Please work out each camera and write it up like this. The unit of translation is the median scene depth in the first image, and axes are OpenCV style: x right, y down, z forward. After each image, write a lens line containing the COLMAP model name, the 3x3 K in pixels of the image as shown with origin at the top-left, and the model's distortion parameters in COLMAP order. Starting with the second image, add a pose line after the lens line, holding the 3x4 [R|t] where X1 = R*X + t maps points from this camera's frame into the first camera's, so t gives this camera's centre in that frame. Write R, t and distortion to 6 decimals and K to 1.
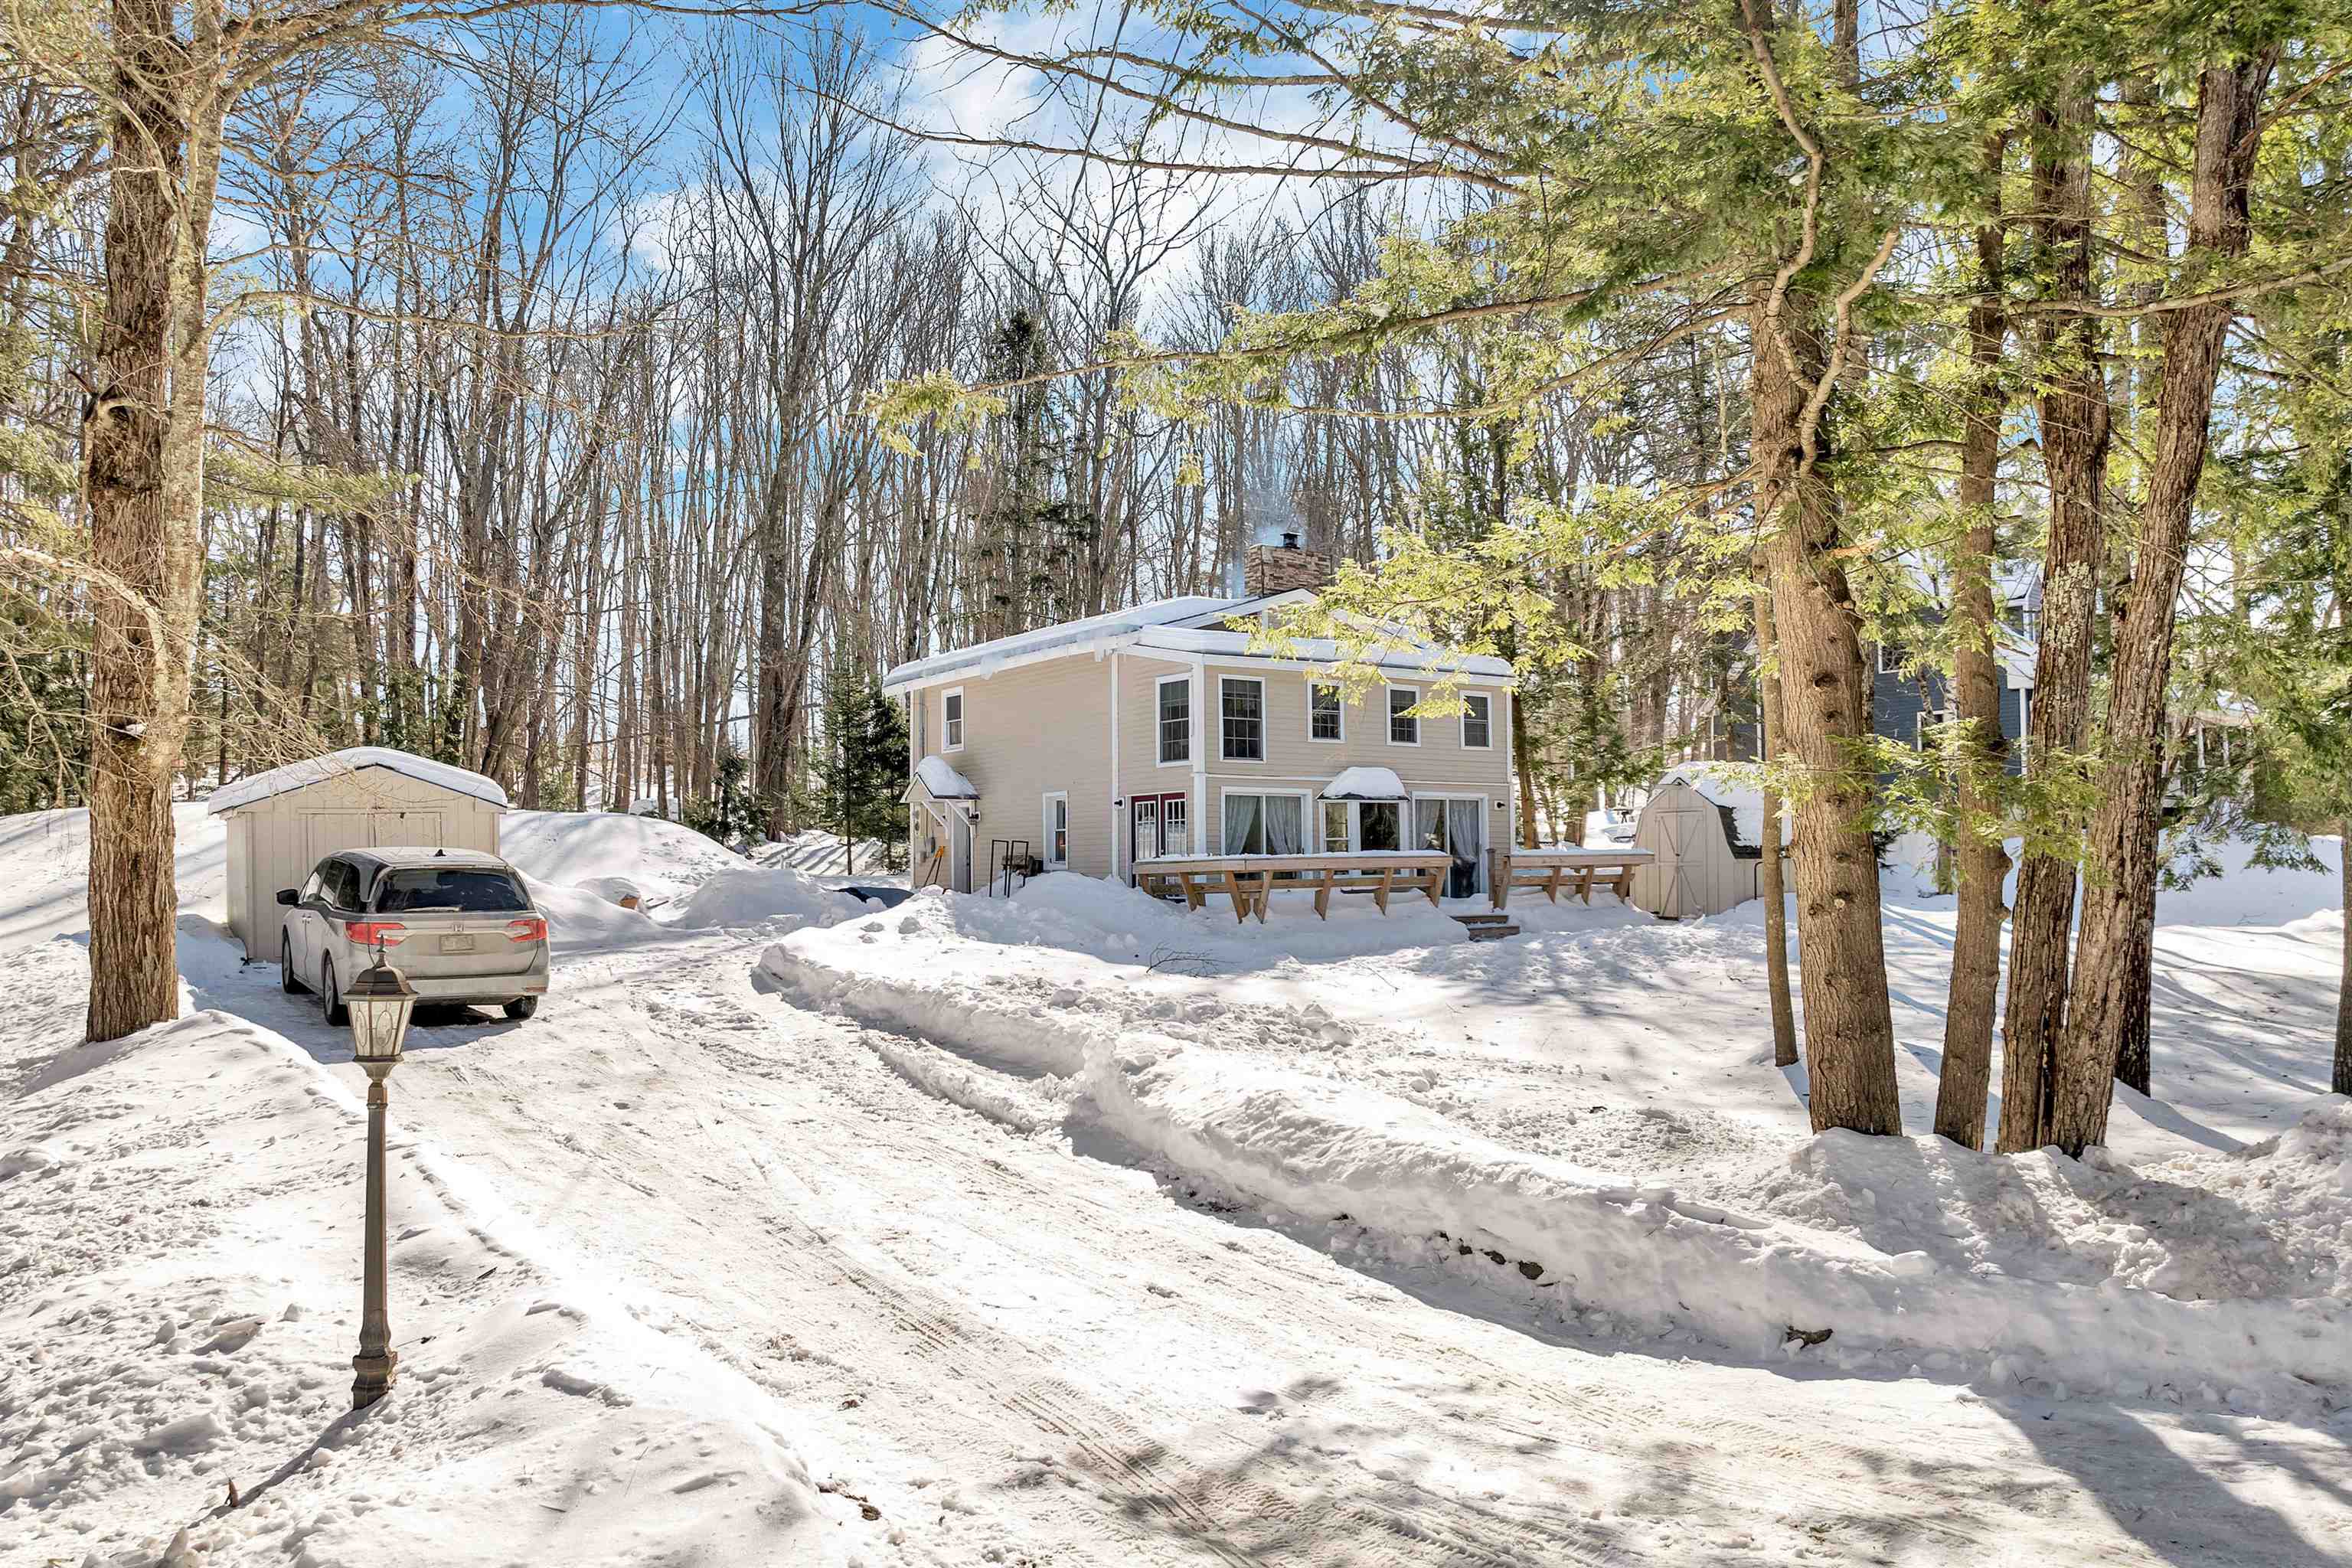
lens RADIAL K [[1725.4, 0, 1172.4], [0, 1725.4, 856.1], [0, 0, 1]] dist [-0.009341, -0.002906]
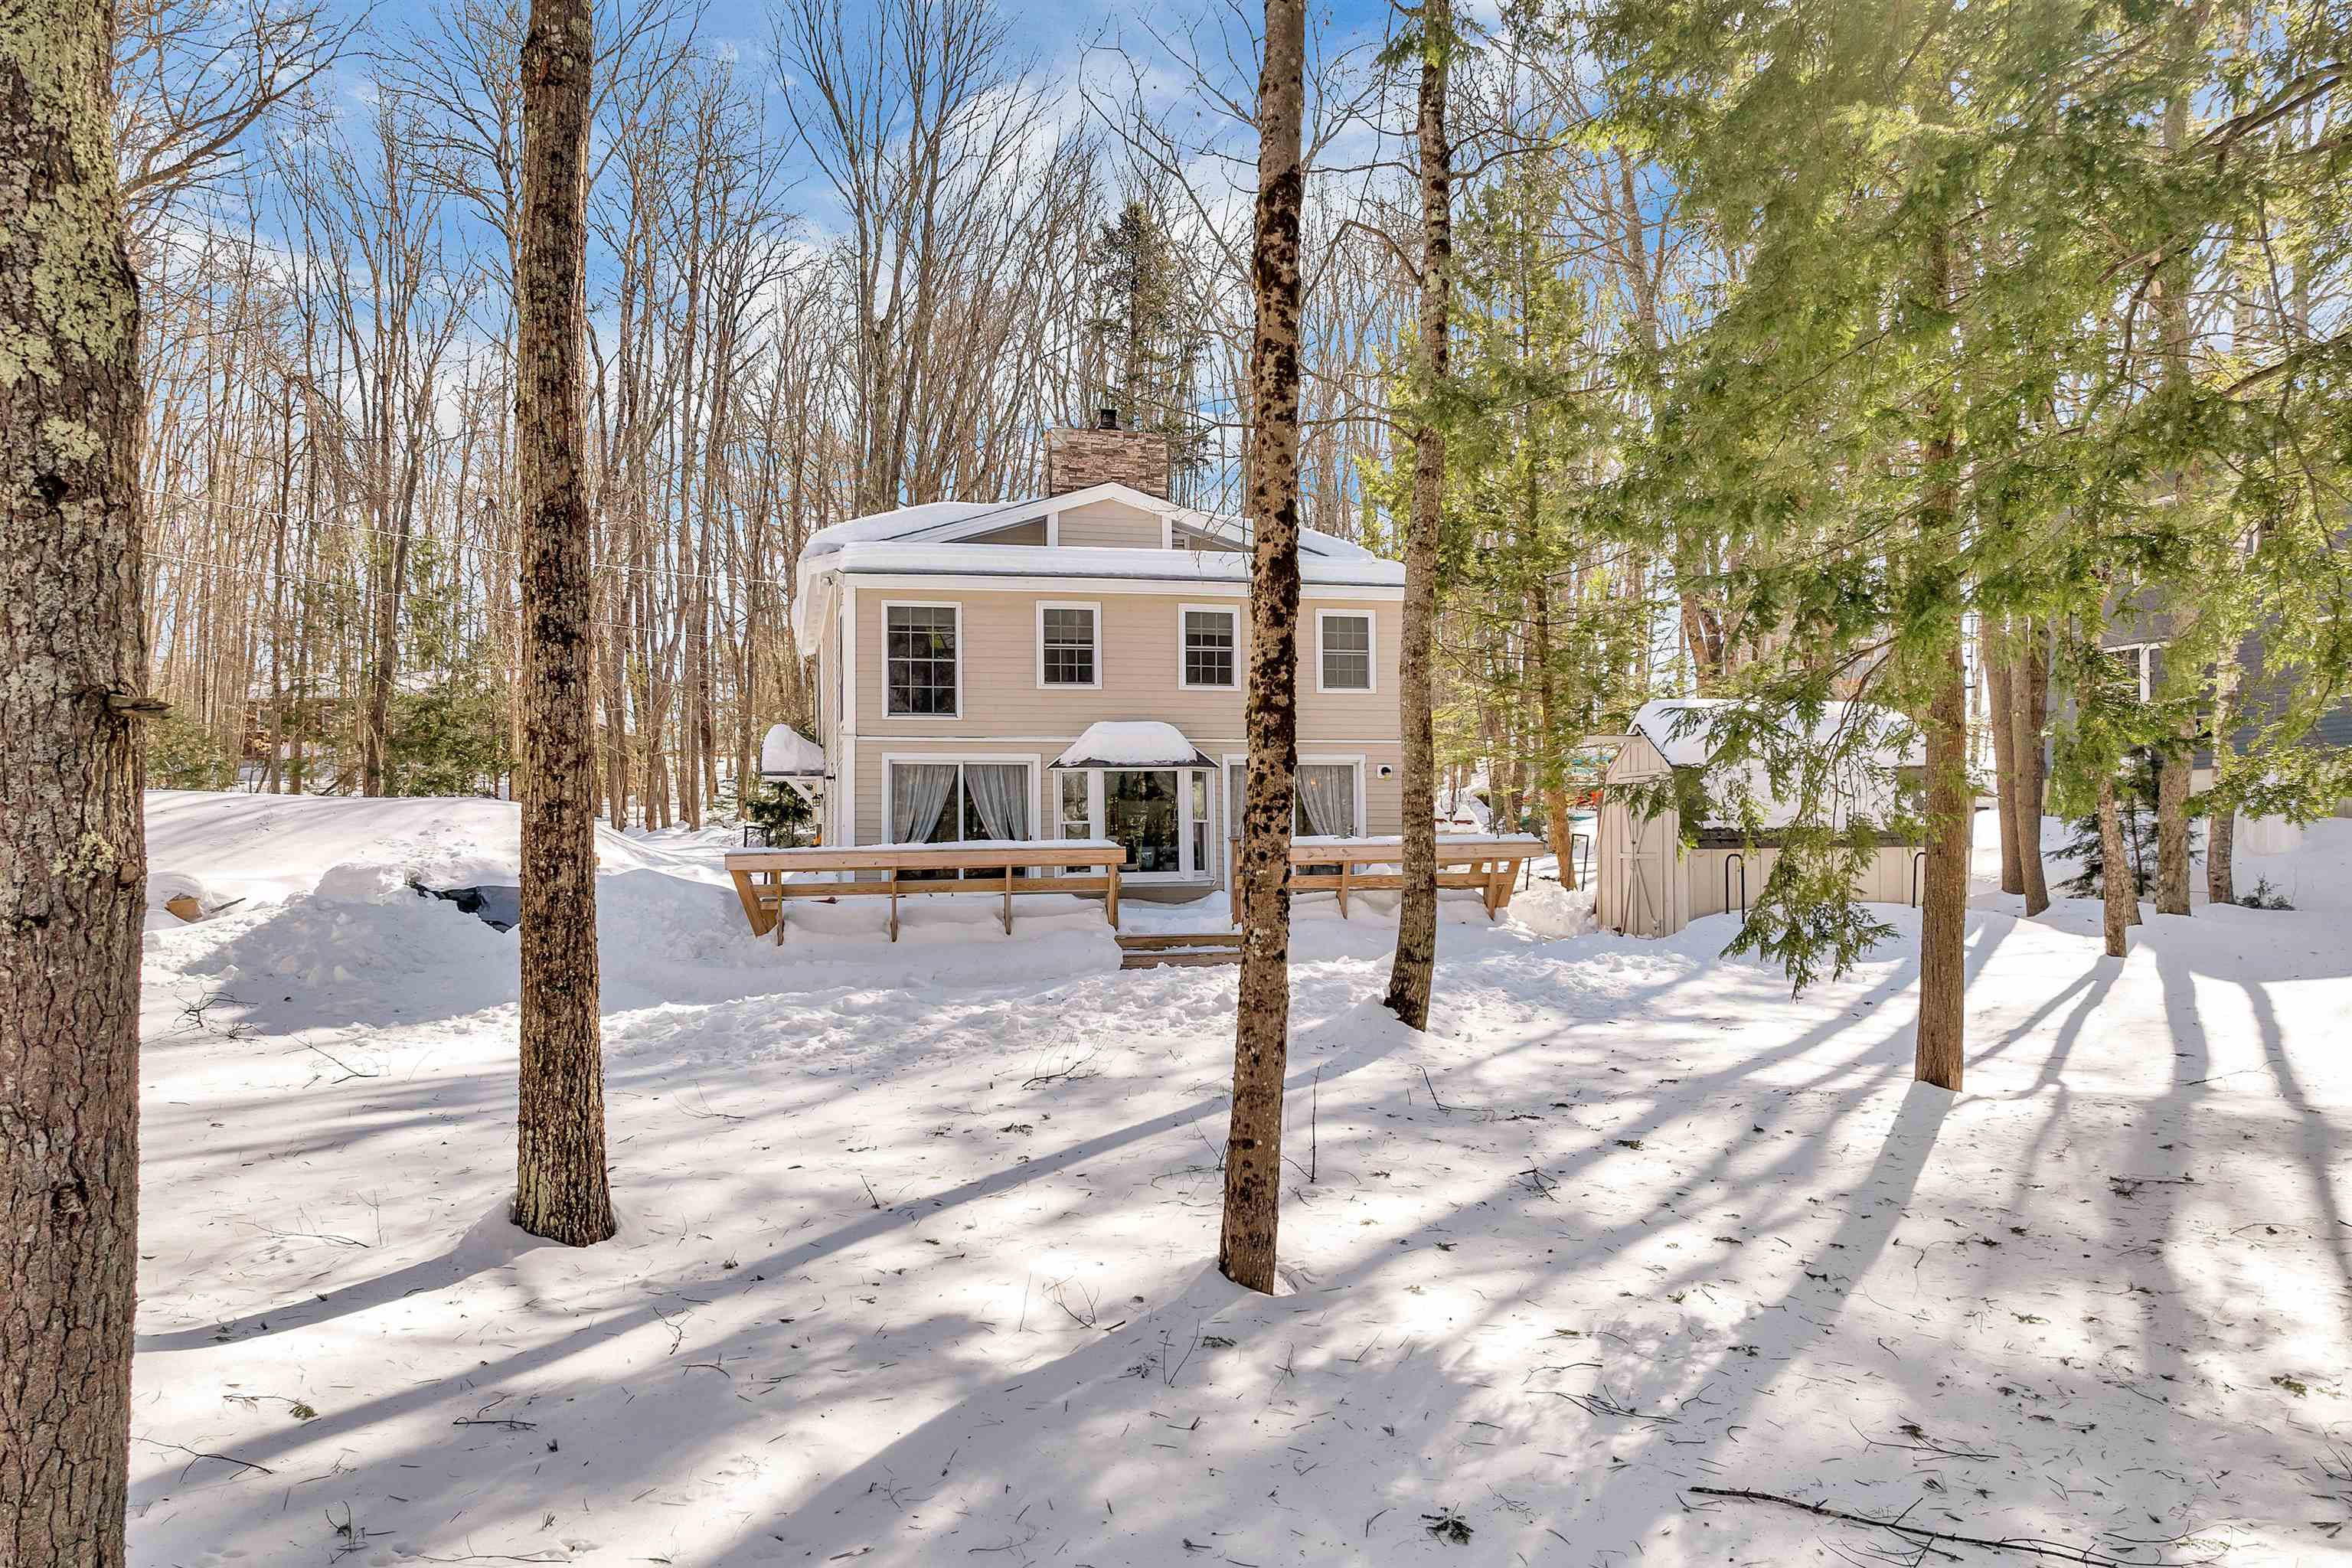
lens RADIAL K [[1626.8, 0, 1179.9], [0, 1626.8, 830.6], [0, 0, 1]] dist [-0.002141, -0.000633]
pose [[0.931389, -0.000783, -0.364025, 0.382541], [0.004532, 0.999945, 0.009446, -0.012531], [0.363998, -0.010447, 0.931341, 0.382961]]
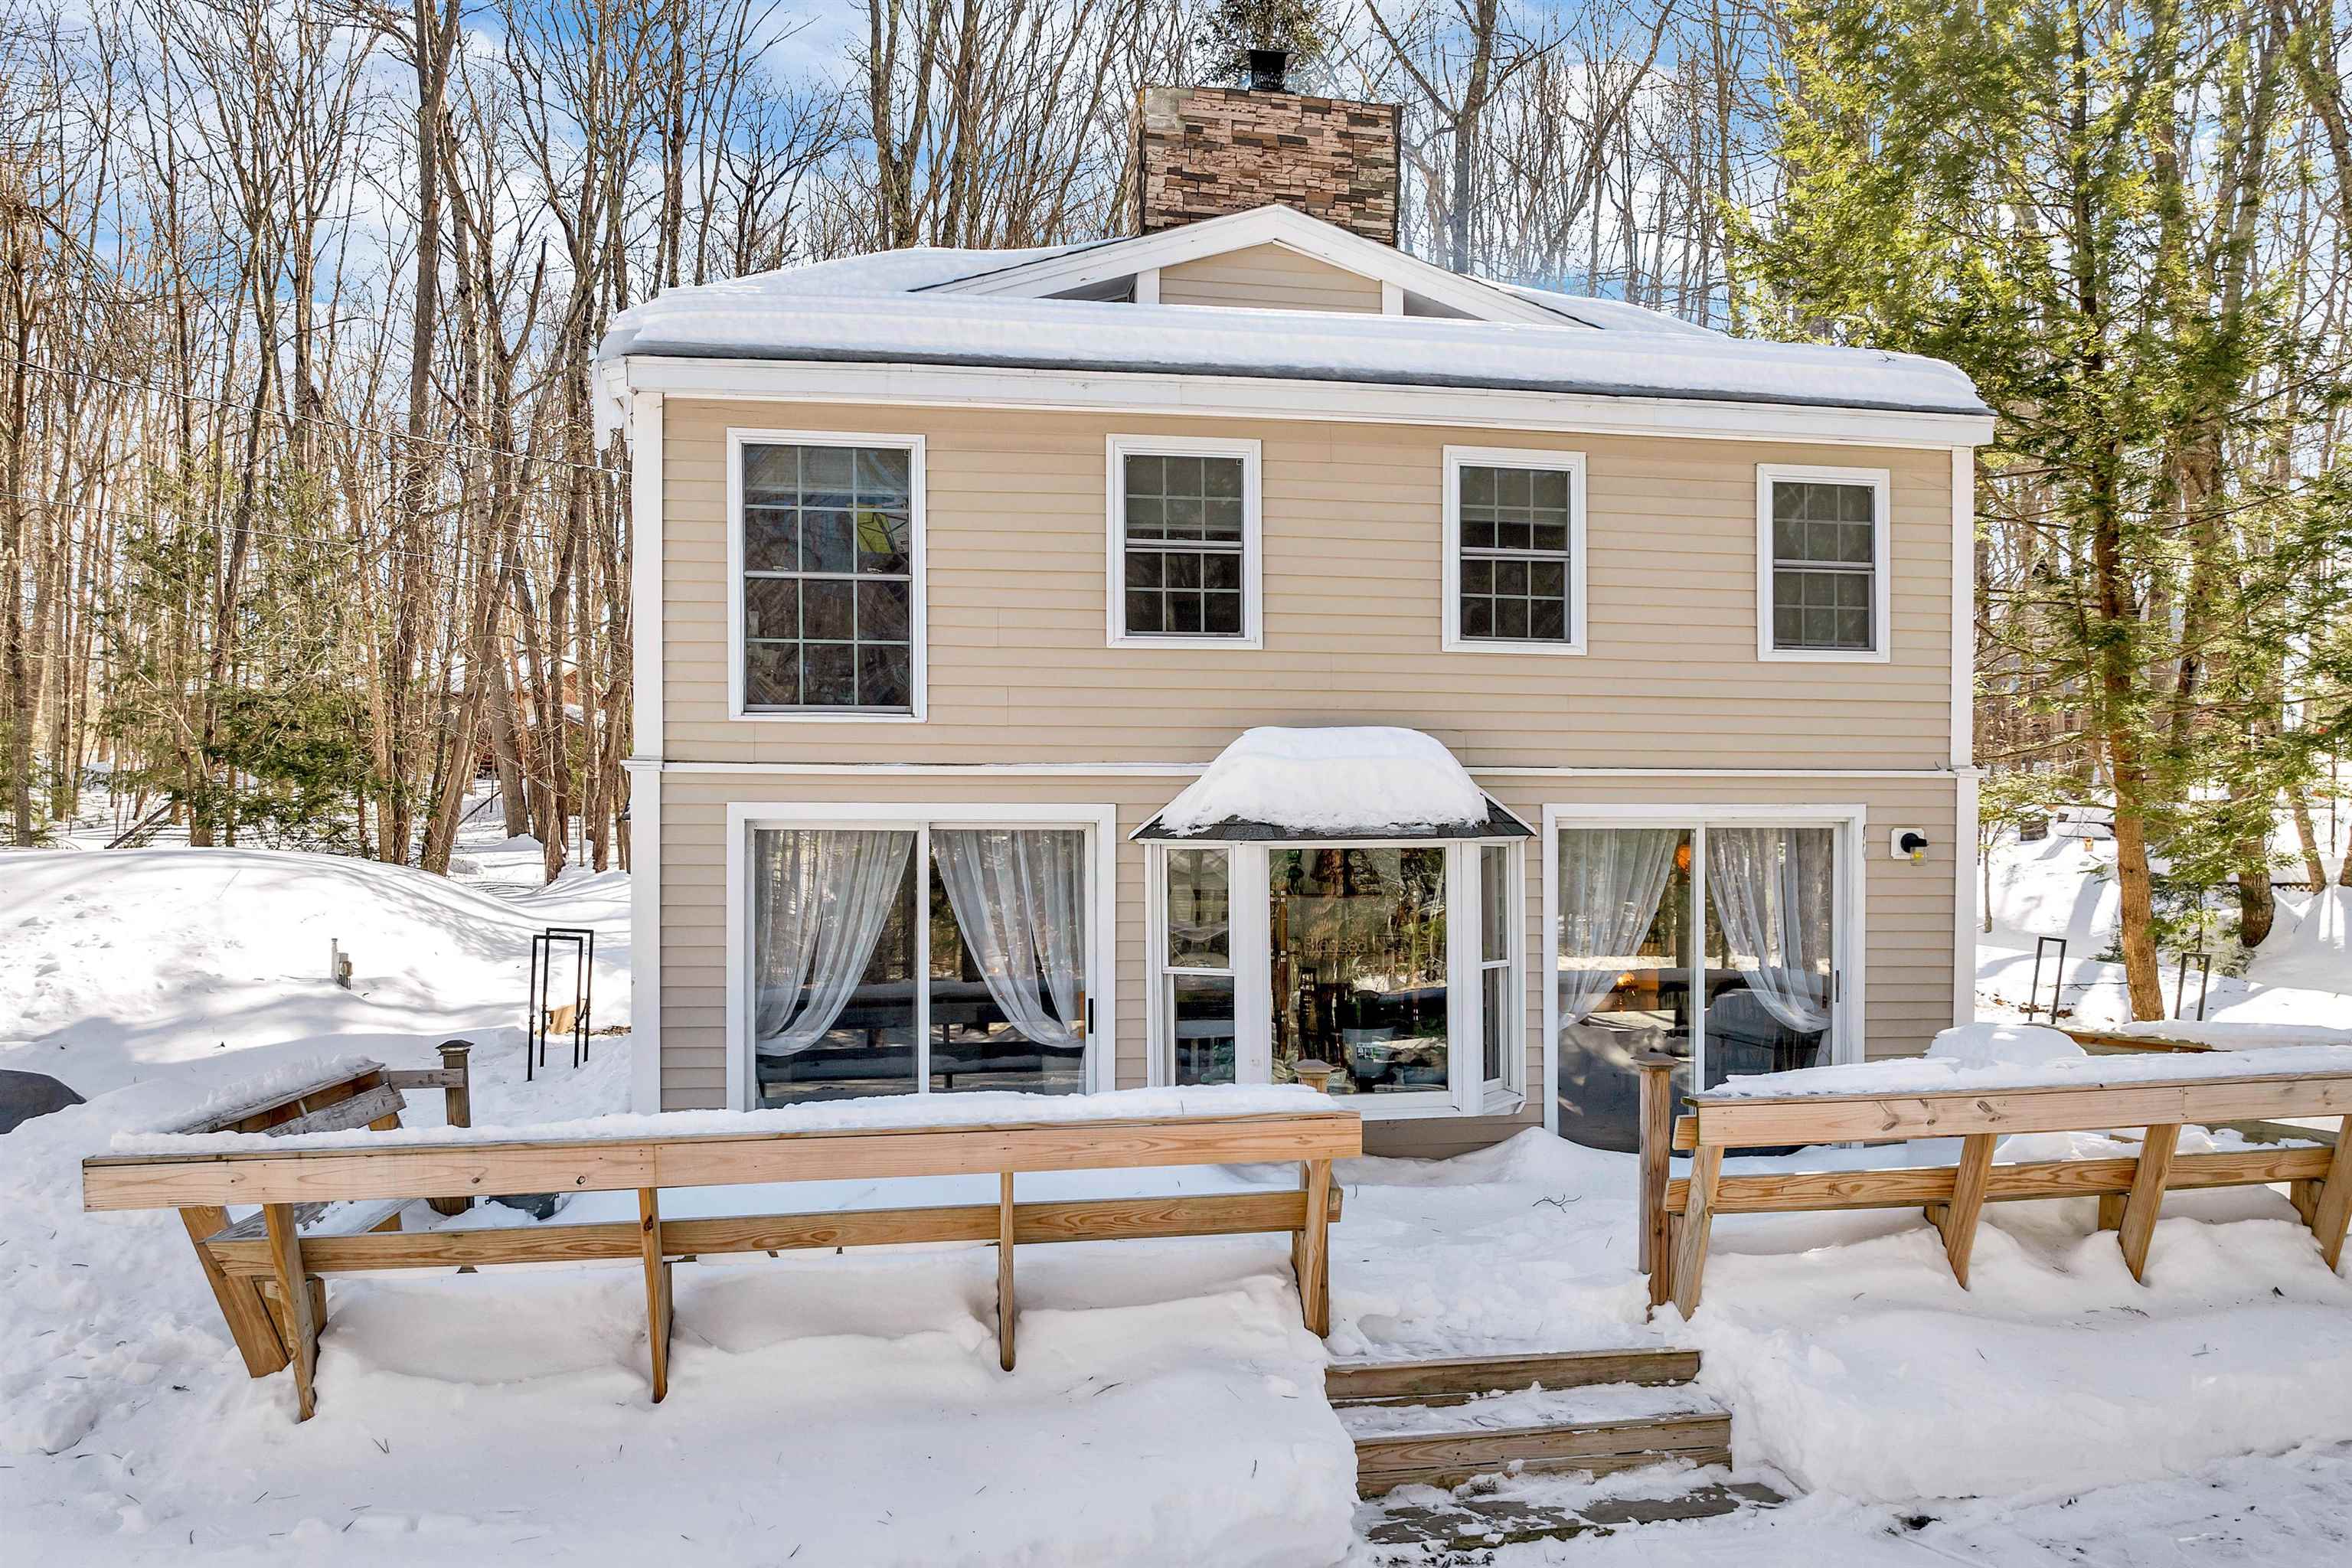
lens RADIAL K [[1725.4, 0, 1172.4], [0, 1725.4, 856.1], [0, 0, 1]] dist [-0.009341, -0.002906]
pose [[0.907068, 0.010103, -0.420863, 0.215331], [-0.001225, 0.999771, 0.021360, -0.036028], [0.420982, -0.018860, 0.906873, 0.729265]]
